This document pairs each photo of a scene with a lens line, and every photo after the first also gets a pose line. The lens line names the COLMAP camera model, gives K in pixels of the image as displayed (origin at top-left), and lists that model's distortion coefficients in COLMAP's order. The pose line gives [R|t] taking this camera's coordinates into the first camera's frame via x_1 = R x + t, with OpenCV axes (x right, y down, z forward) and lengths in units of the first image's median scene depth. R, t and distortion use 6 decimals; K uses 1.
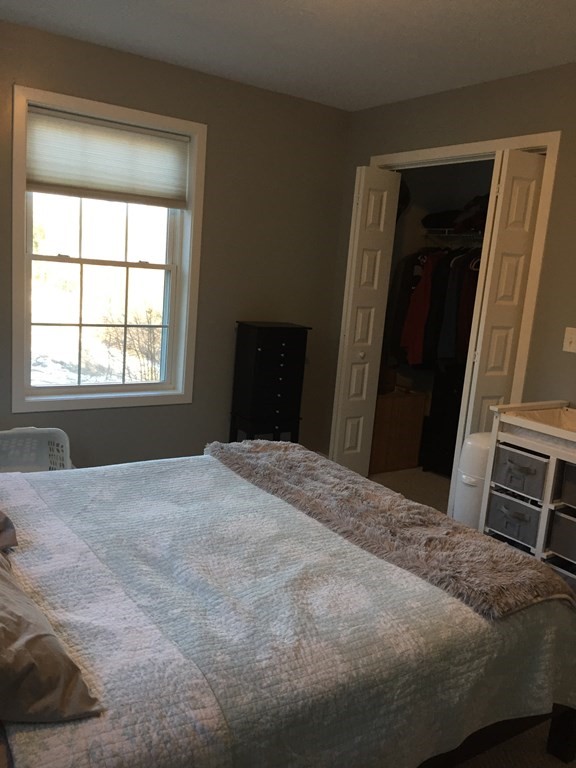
lens RADIAL K [[654.4, 0, 285.3], [0, 654.4, 386.4], [0, 0, 1]] dist [0.050082, -0.071817]
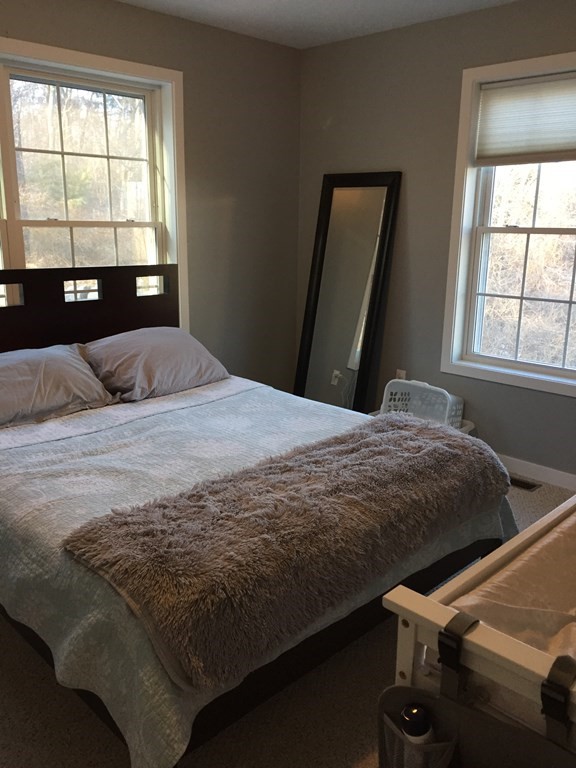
lens RADIAL K [[654.4, 0, 287.6], [0, 654.4, 384.1], [0, 0, 1]] dist [0.050082, -0.071817]
pose [[0.193549, 0.164182, -0.967256, 0.634499], [-0.174063, 0.976004, 0.130836, -0.039805], [0.965526, 0.143040, 0.217482, 0.522497]]
